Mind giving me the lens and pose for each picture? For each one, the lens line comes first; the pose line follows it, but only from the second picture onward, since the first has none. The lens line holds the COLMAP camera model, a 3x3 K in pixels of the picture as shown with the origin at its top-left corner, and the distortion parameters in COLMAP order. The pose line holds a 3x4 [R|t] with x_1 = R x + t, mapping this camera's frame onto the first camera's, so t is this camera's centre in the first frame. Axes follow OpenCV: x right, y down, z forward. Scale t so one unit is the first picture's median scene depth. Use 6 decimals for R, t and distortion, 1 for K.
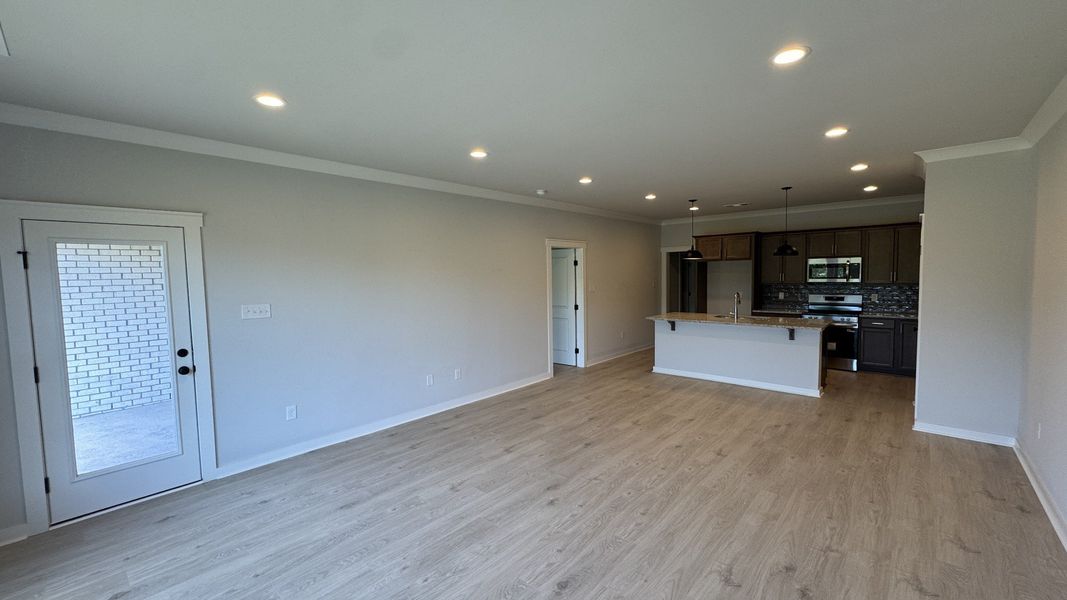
lens RADIAL K [[428.0, 0, 531.5], [0, 428.0, 299.8], [0, 0, 1]] dist [-0.003384, -0.000495]
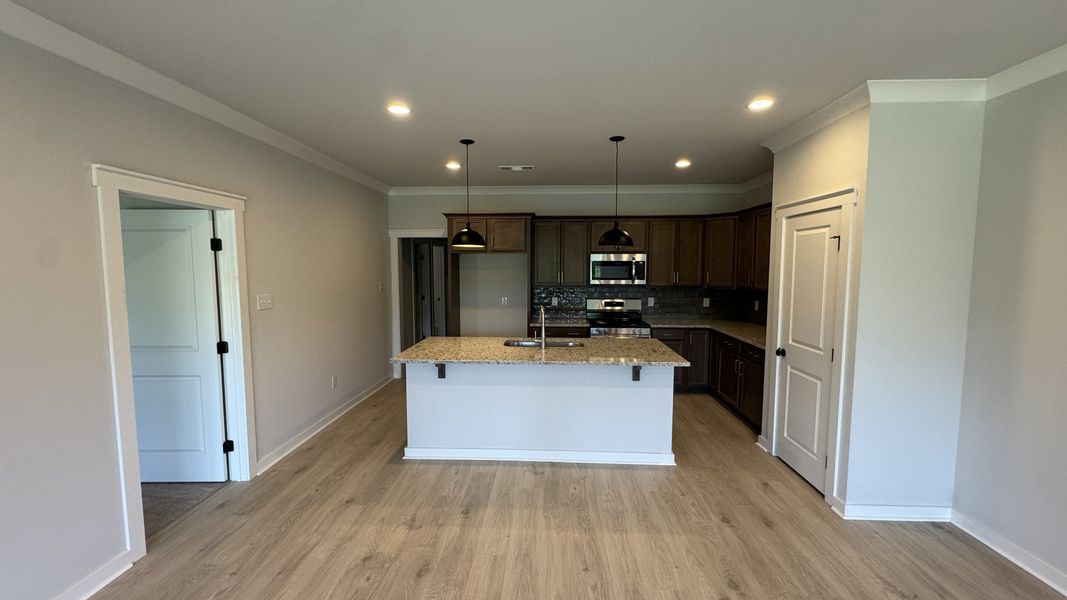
lens RADIAL K [[428.0, 0, 536.1], [0, 428.0, 299.6], [0, 0, 1]] dist [-0.003384, -0.000495]
pose [[0.768834, -0.033109, 0.638590, 0.075613], [0.024724, 0.999451, 0.022052, -0.033135], [-0.638970, -0.001166, 0.769231, 0.473974]]
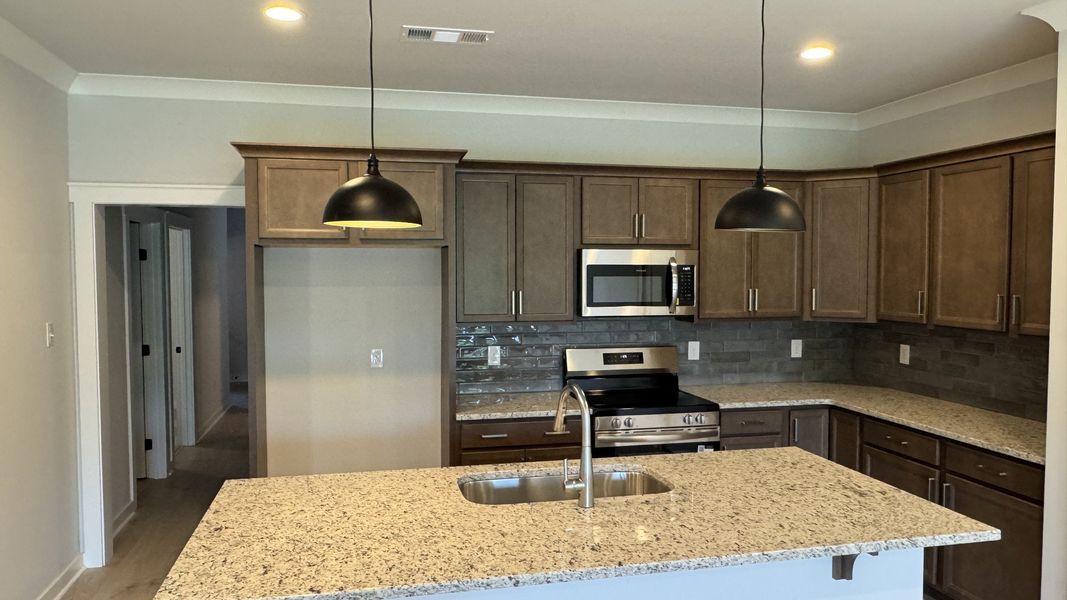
lens RADIAL K [[754.1, 0, 533.0], [0, 754.1, 303.0], [0, 0, 1]] dist [-0.003136, -0.001207]
pose [[0.569914, -0.021116, 0.821433, 0.124868], [0.039814, 0.999205, -0.001938, -0.053341], [-0.820739, 0.033810, 0.570302, 0.696913]]
